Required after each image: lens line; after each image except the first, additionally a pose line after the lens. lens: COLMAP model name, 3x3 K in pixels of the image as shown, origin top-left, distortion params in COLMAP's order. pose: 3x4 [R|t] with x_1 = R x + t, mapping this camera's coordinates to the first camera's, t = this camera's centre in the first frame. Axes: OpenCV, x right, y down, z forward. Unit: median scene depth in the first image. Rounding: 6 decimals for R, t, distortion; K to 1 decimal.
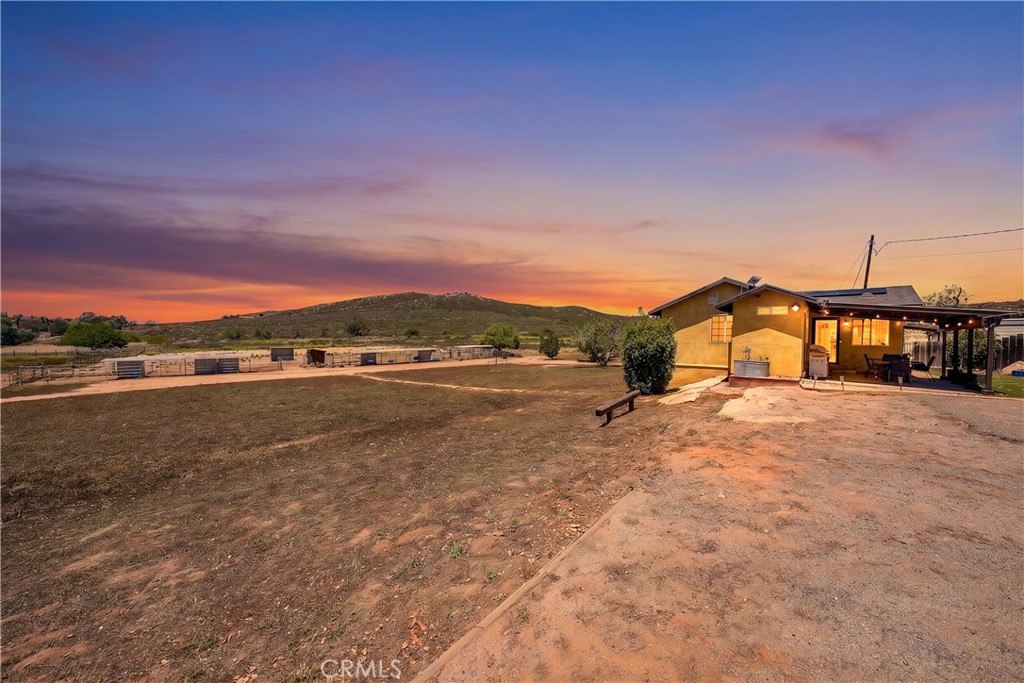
lens RADIAL K [[383.5, 0, 509.8], [0, 383.5, 334.2], [0, 0, 1]] dist [0.000201, 0.000041]
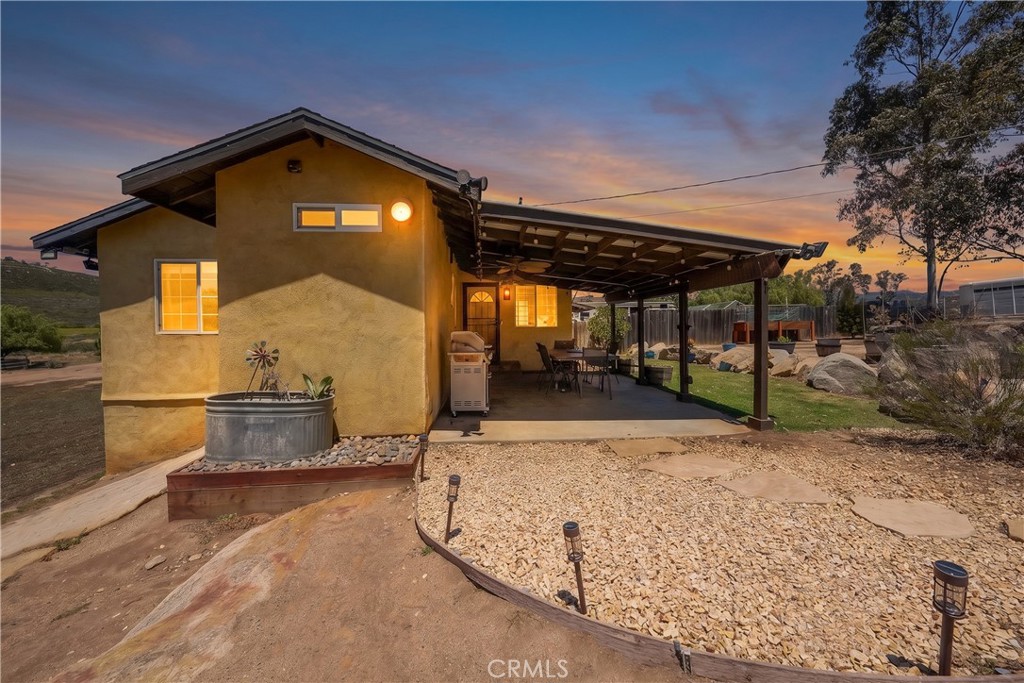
lens RADIAL K [[383.5, 0, 509.8], [0, 383.5, 334.2], [0, 0, 1]] dist [0.000201, 0.000041]
pose [[0.724150, -0.045696, 0.688127, 0.568166], [0.023234, 0.998852, 0.041880, 0.017844], [-0.689251, -0.014340, 0.724381, 0.689561]]
